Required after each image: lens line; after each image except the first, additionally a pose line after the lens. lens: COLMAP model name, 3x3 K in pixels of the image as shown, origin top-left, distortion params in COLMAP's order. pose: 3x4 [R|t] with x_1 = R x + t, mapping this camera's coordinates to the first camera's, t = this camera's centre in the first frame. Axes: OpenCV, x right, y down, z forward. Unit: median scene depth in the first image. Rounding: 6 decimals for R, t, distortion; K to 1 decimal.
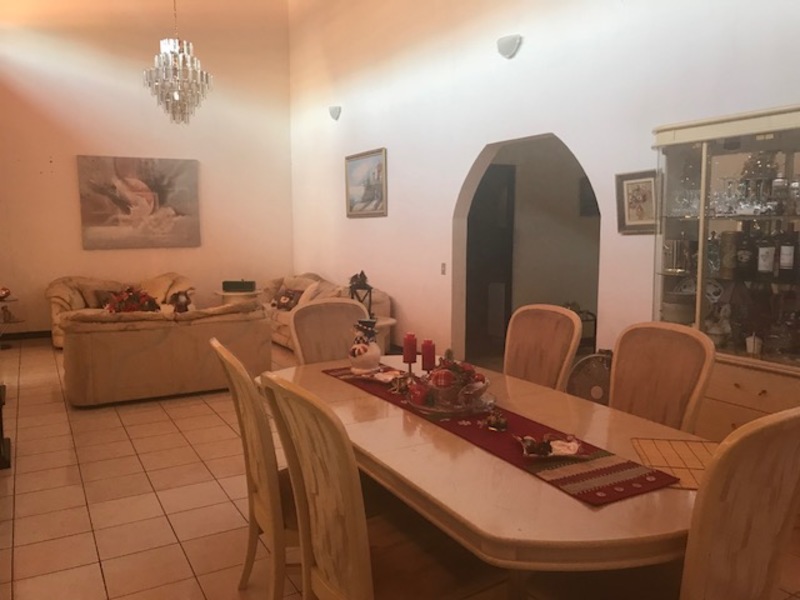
lens RADIAL K [[653.5, 0, 400.0], [0, 653.5, 300.0], [0, 0, 1]] dist [0.058274, -0.154489]
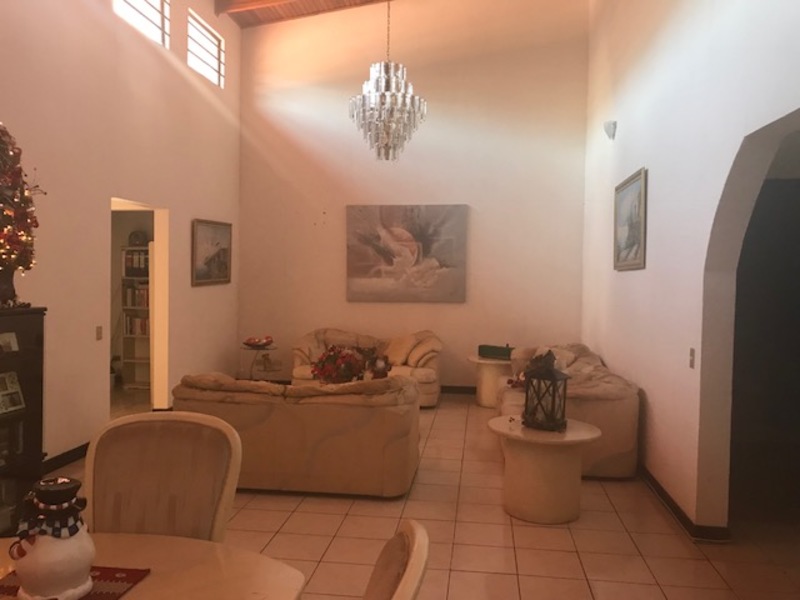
lens RADIAL K [[653.5, 0, 400.0], [0, 653.5, 300.0], [0, 0, 1]] dist [0.058274, -0.154489]
pose [[0.804525, 0.034522, -0.592914, 0.172742], [-0.082417, 0.995140, -0.053890, -0.038458], [0.588172, 0.092222, 0.803460, 0.309983]]
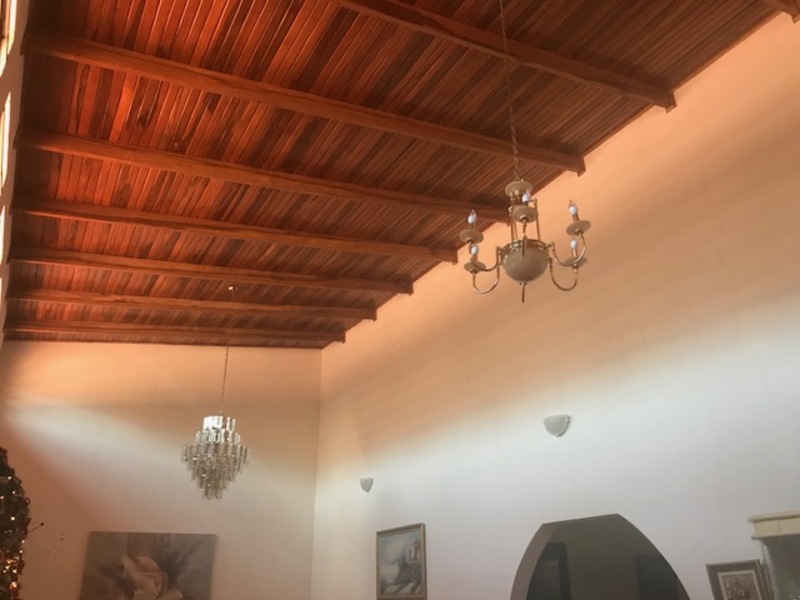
lens RADIAL K [[656.1, 0, 400.0], [0, 656.1, 300.0], [0, 0, 1]] dist [0.014513, 0.006470]
pose [[0.999996, -0.002839, 0.000530, -0.053792], [0.002713, 0.860421, -0.509577, -0.025508], [0.000991, 0.509576, 0.860425, 0.020990]]
